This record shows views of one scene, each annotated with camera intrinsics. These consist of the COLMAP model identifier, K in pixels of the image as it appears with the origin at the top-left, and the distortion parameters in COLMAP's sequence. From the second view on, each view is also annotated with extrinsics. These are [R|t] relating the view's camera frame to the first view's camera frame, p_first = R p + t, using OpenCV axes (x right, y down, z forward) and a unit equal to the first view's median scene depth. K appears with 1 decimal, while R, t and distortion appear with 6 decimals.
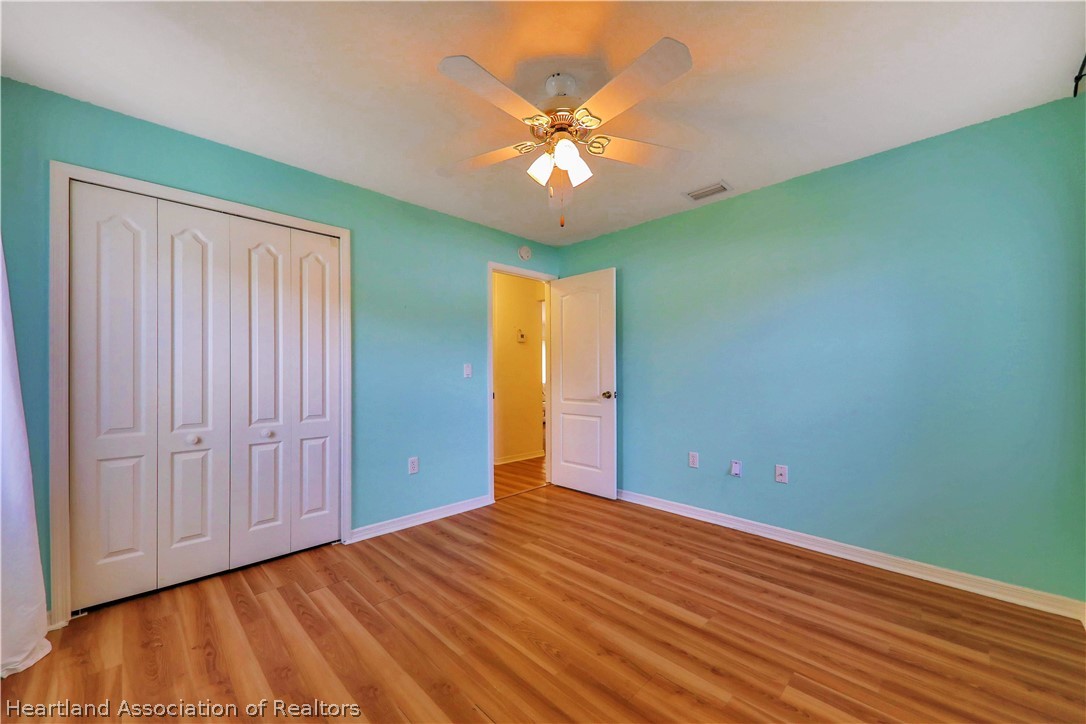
lens RADIAL K [[408.4, 0, 544.5], [0, 408.4, 376.7], [0, 0, 1]] dist [0.000454, -0.000258]
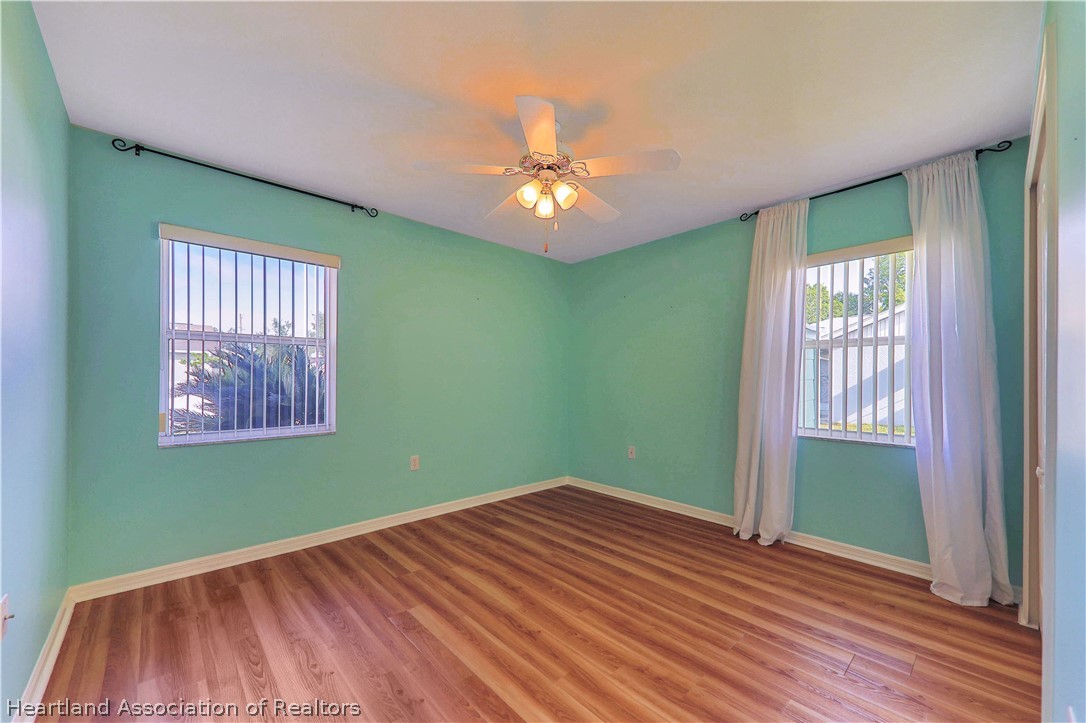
lens RADIAL K [[408.4, 0, 544.5], [0, 408.4, 376.2], [0, 0, 1]] dist [0.000454, -0.000258]
pose [[-0.999210, -0.002299, 0.039664, 0.001598], [-0.002051, 0.999978, 0.006298, -0.027725], [-0.039678, 0.006212, -0.999193, 2.044900]]
